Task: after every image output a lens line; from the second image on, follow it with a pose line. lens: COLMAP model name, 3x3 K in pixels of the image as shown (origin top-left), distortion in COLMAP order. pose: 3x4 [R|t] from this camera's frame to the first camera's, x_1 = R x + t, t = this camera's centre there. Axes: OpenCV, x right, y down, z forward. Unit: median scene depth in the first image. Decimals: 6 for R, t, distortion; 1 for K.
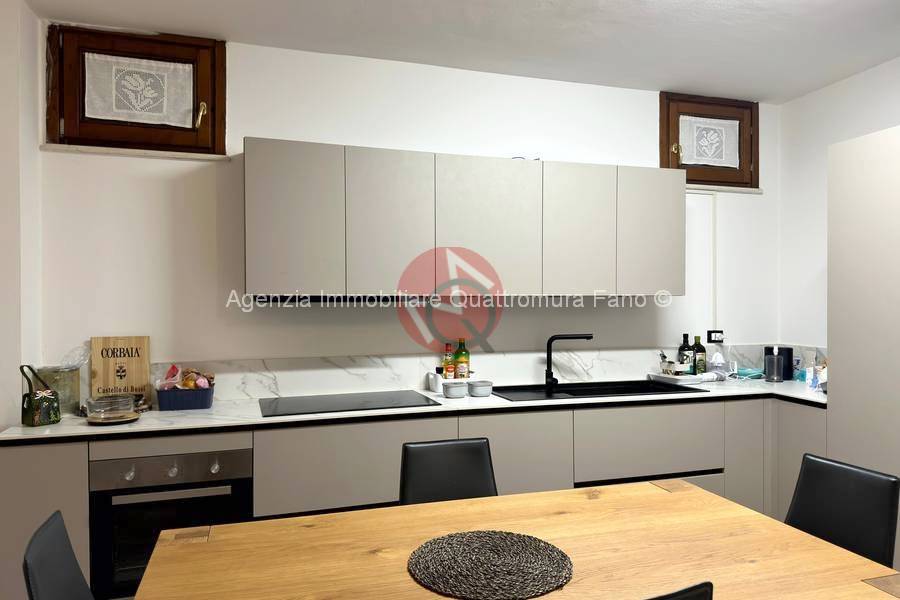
lens RADIAL K [[634.9, 0, 447.5], [0, 634.9, 296.7], [0, 0, 1]] dist [0.058009, -0.075103]
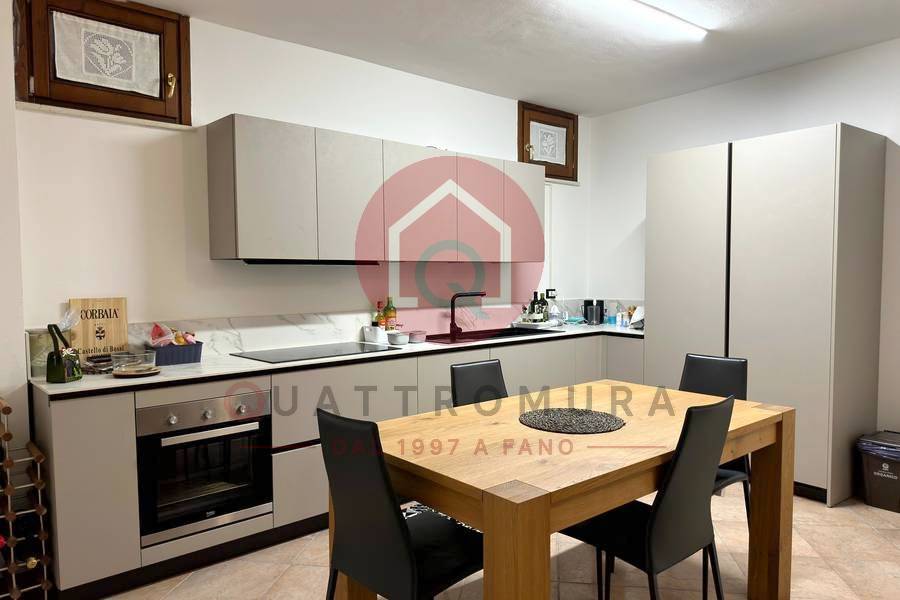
lens RADIAL K [[634.9, 0, 451.0], [0, 634.9, 299.9], [0, 0, 1]] dist [0.058009, -0.075103]
pose [[0.917673, -0.020308, 0.396818, -0.379403], [0.001035, 0.998812, 0.048722, 0.014447], [-0.397336, -0.044300, 0.916603, -0.153914]]
